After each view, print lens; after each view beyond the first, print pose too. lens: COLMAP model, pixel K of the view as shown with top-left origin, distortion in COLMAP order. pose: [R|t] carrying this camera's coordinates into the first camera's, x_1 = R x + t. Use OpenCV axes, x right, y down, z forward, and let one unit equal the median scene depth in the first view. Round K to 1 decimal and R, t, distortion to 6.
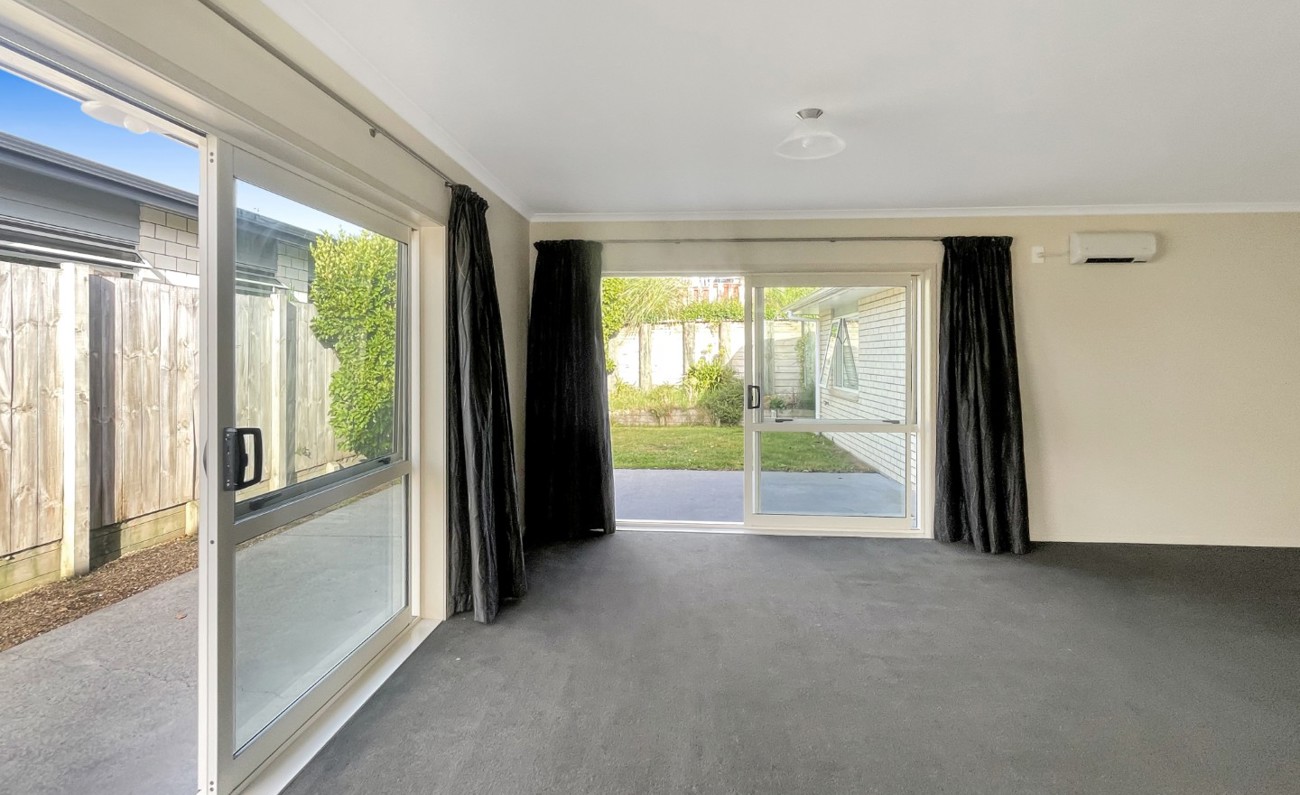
lens RADIAL K [[612.8, 0, 643.4], [0, 612.8, 356.2], [0, 0, 1]] dist [-0.000701, 0.000334]
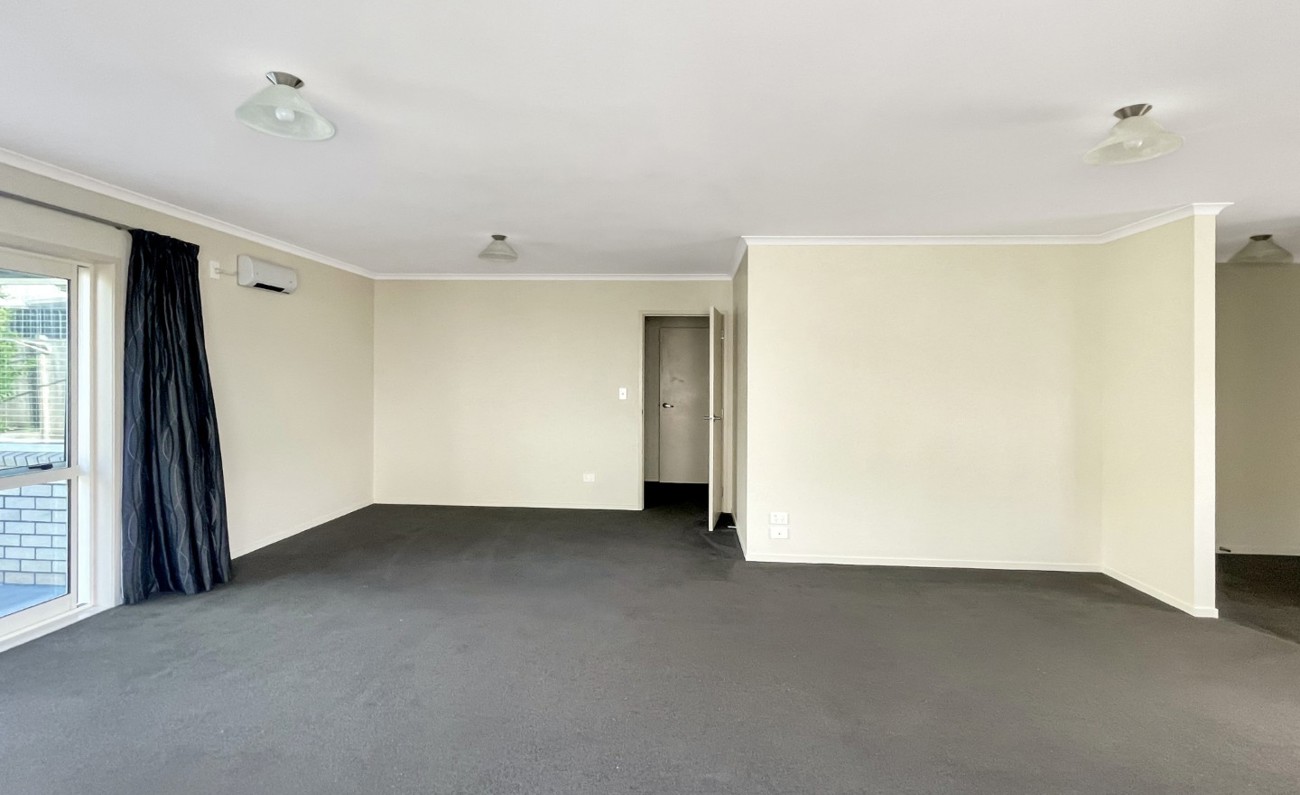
lens RADIAL K [[612.8, 0, 648.6], [0, 612.8, 372.4], [0, 0, 1]] dist [-0.000701, 0.000334]
pose [[-0.024630, 0.006368, 0.999676, -0.334223], [-0.014400, 0.999874, -0.006724, -0.007309], [-0.999593, -0.014561, -0.024535, 0.336427]]
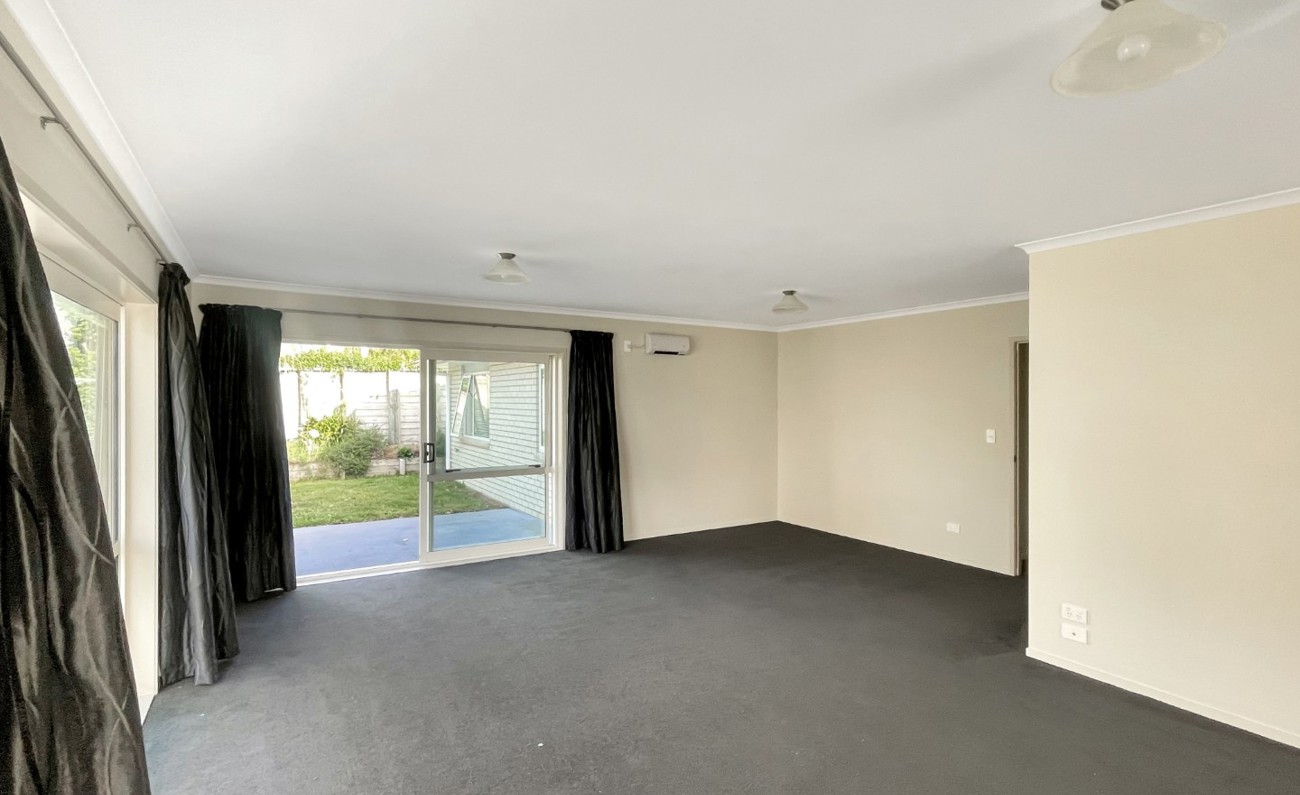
lens RADIAL K [[612.8, 0, 650.6], [0, 612.8, 403.8], [0, 0, 1]] dist [-0.000701, 0.000334]
pose [[0.798854, -0.003017, 0.601517, -0.192826], [-0.002644, 0.999960, 0.008527, -0.039885], [-0.601519, -0.008402, 0.798814, -0.203016]]
